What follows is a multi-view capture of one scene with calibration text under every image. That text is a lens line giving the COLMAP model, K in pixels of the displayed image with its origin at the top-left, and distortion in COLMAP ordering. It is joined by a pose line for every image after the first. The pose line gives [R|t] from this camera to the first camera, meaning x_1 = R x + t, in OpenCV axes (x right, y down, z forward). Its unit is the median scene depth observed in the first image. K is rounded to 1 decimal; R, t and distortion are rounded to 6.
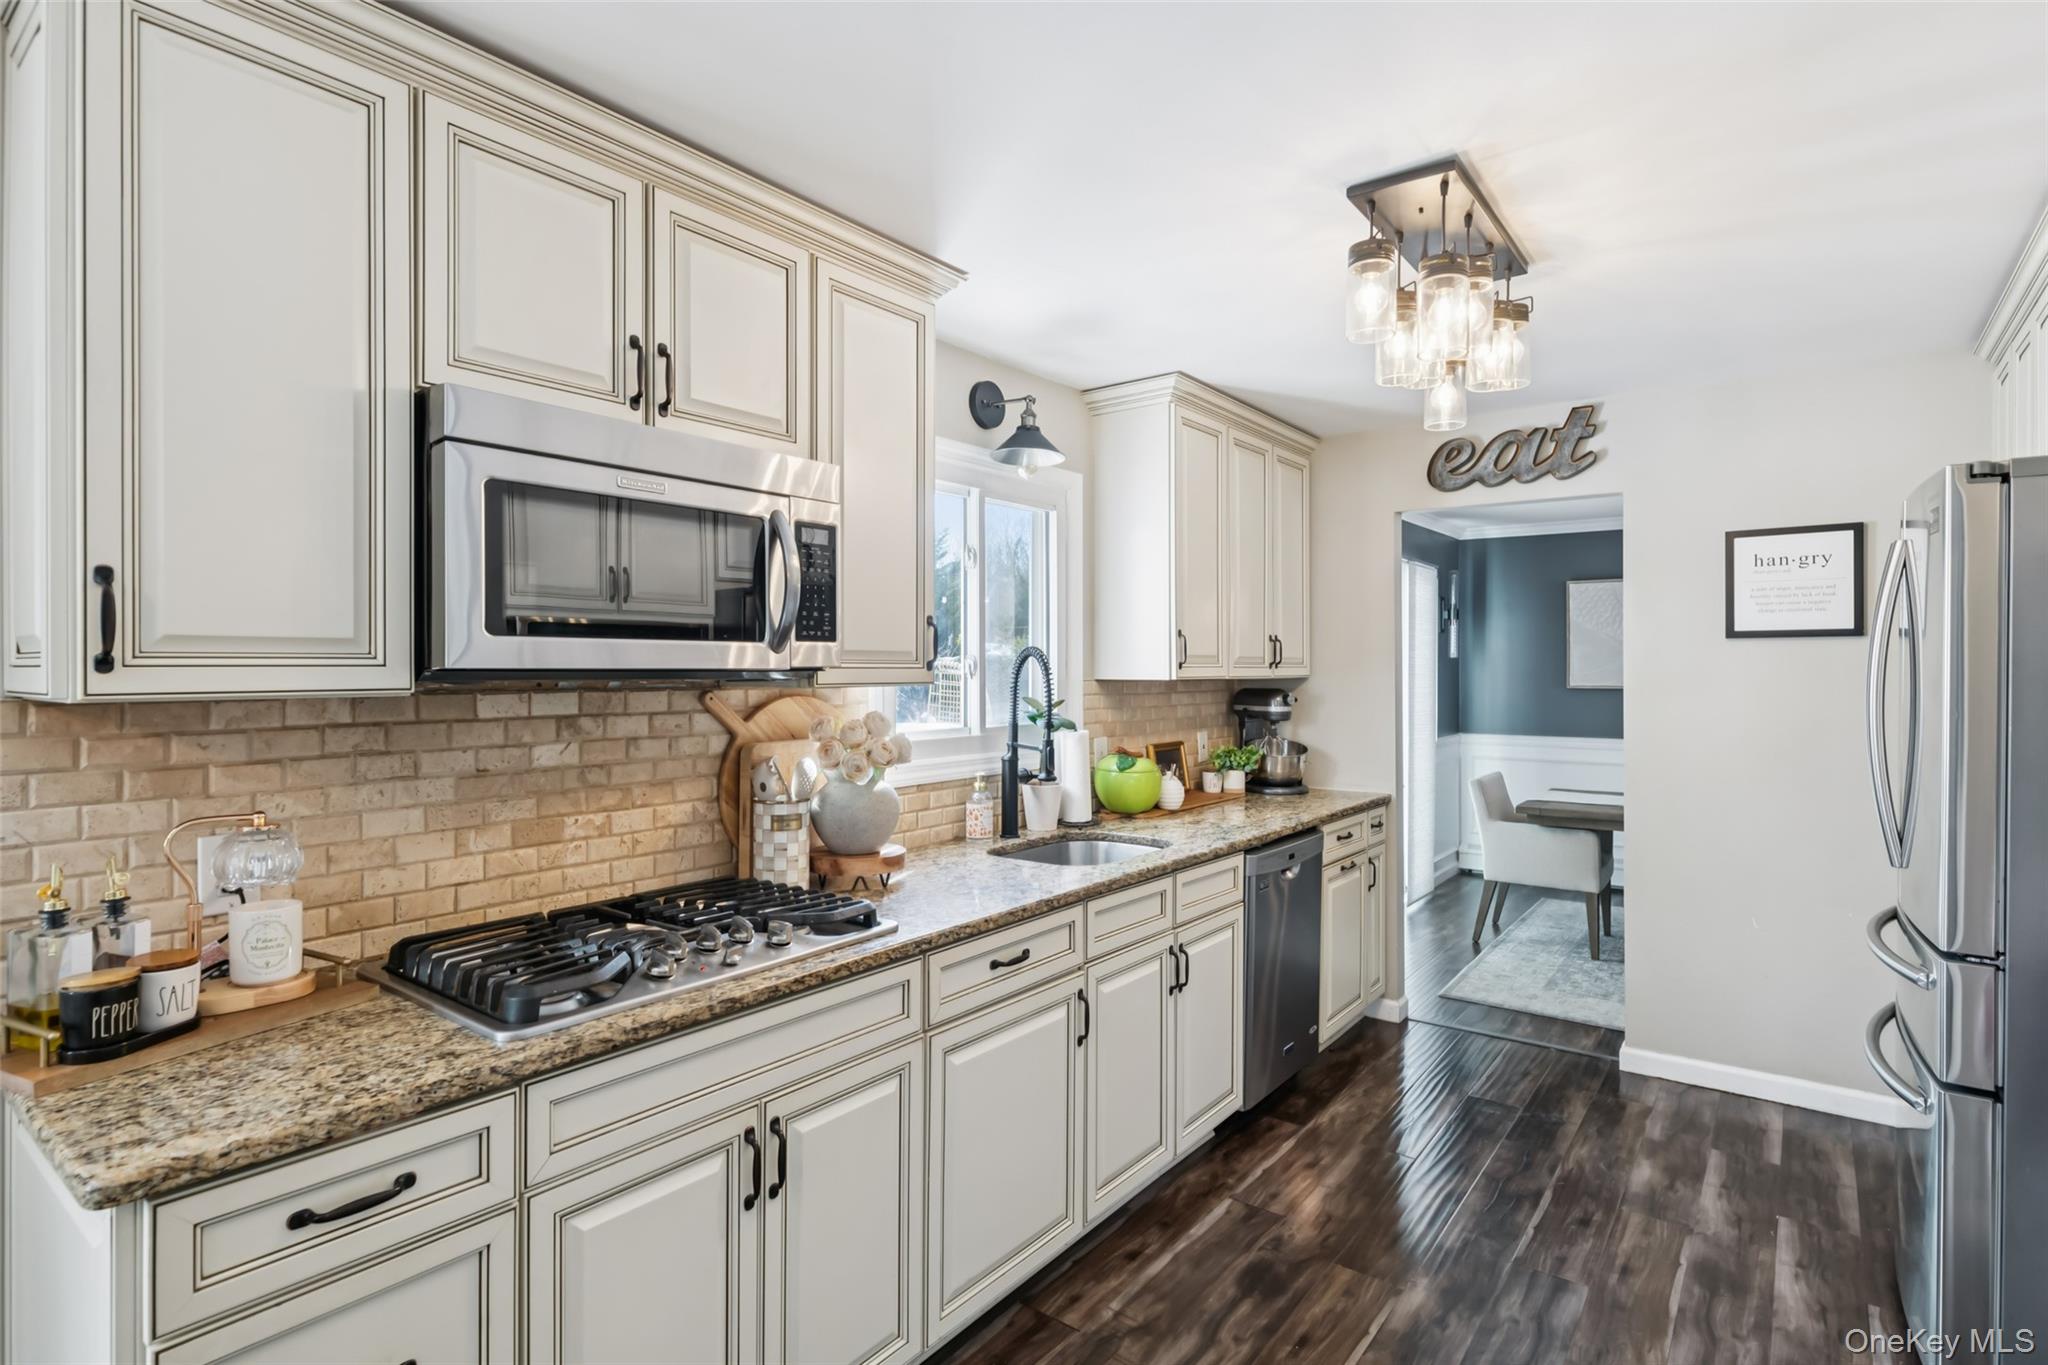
lens RADIAL K [[1022.9, 0, 1019.3], [0, 1022.9, 675.3], [0, 0, 1]] dist [0.011755, -0.000377]
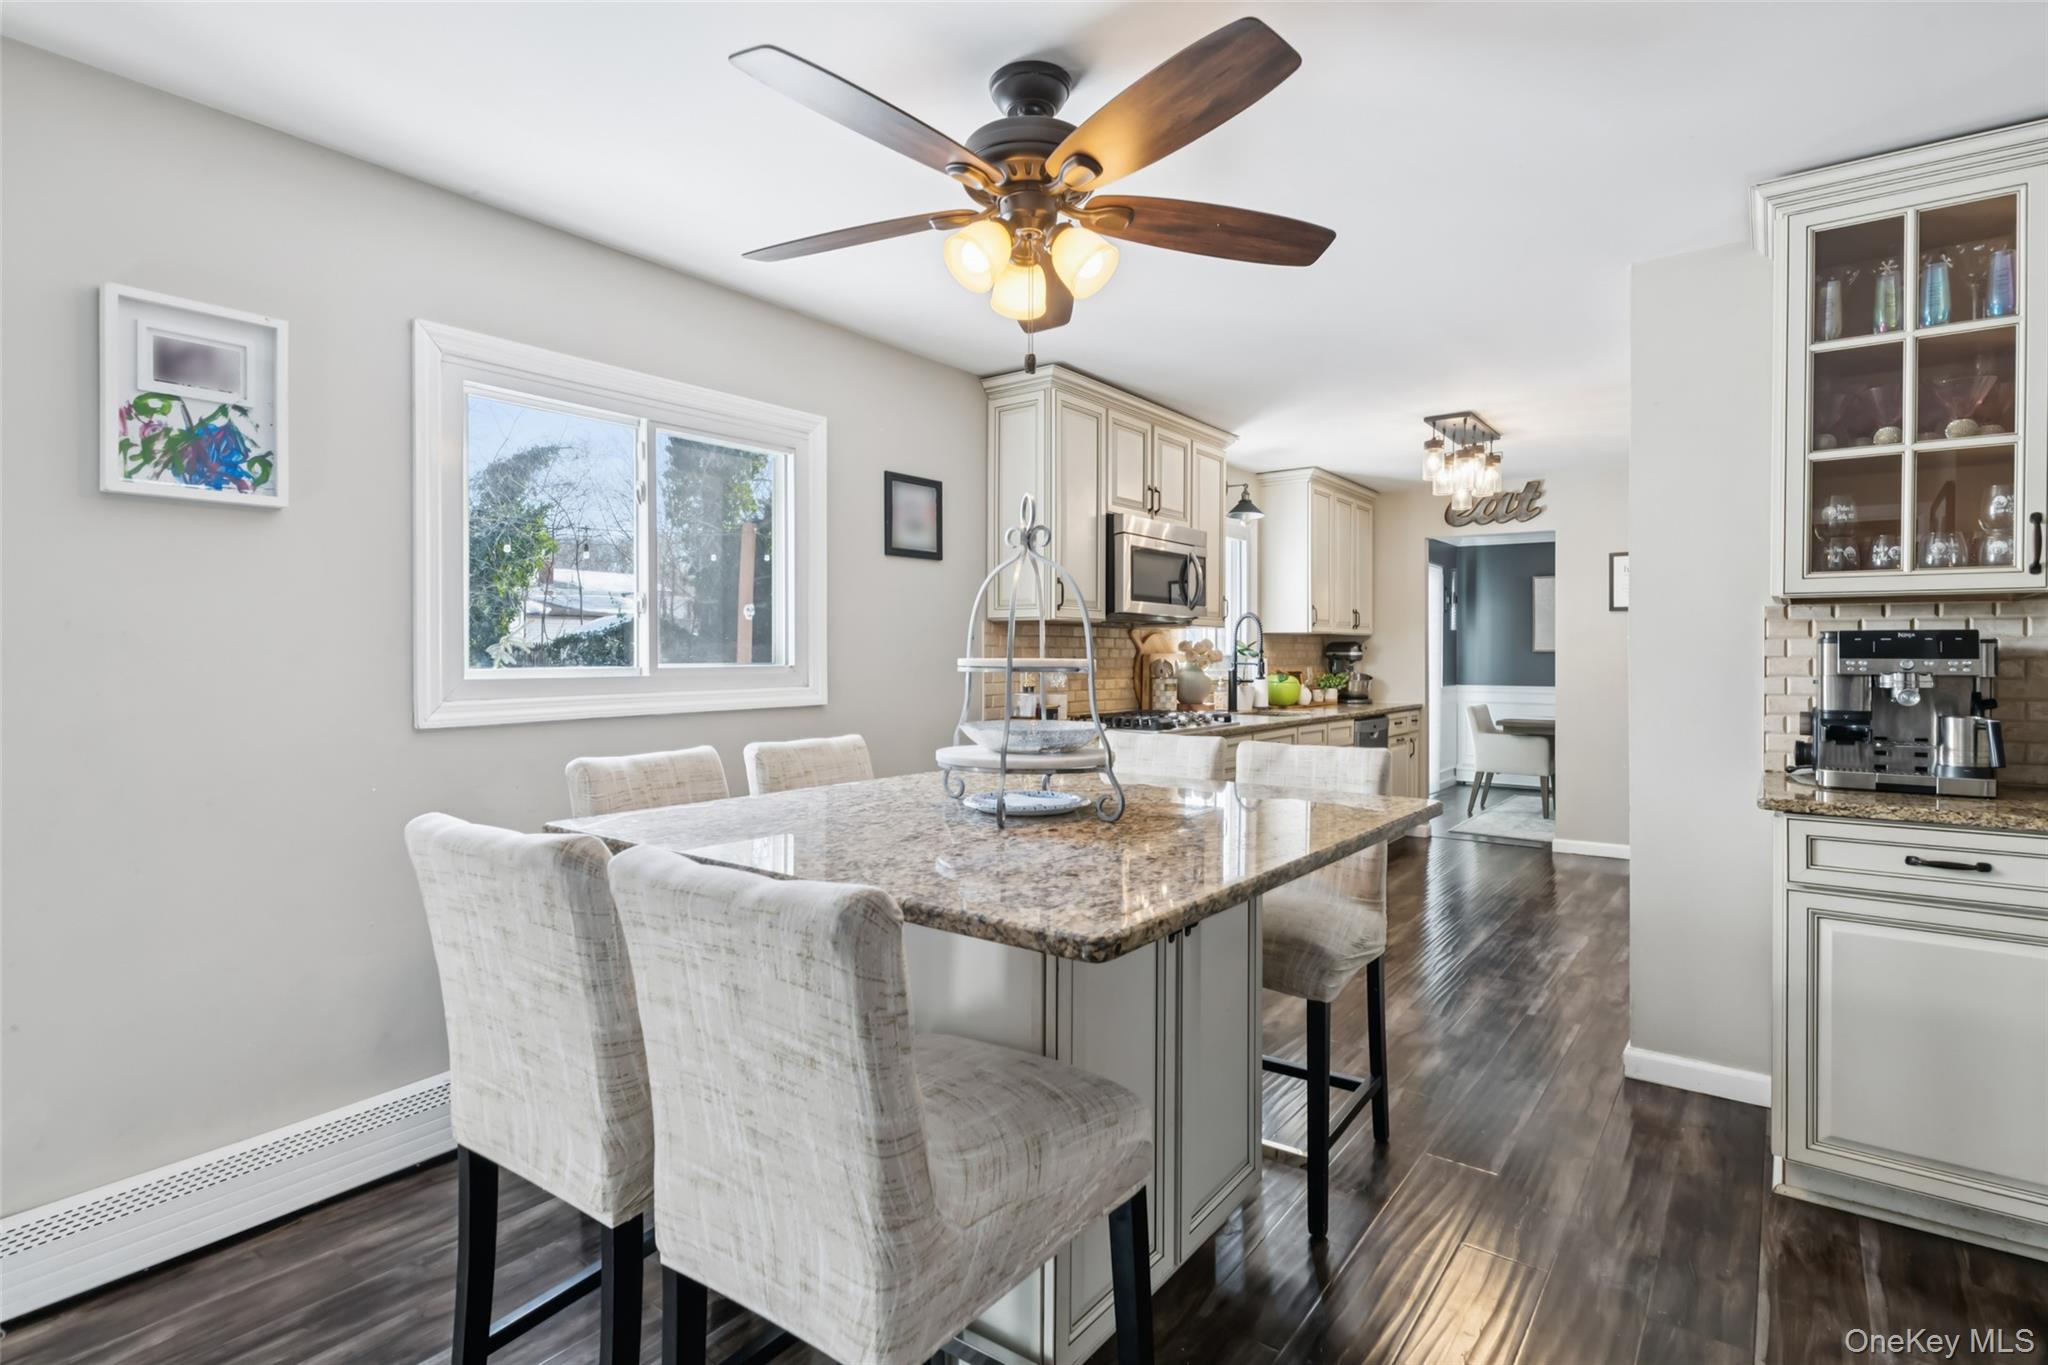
lens RADIAL K [[997.3, 0, 1026.1], [0, 997.3, 660.4], [0, 0, 1]] dist [0.019397, -0.001451]
pose [[0.999951, 0.003980, 0.009016, -0.423054], [-0.003973, 0.999992, -0.000743, 0.065684], [-0.009018, 0.000707, 0.999959, -0.893909]]
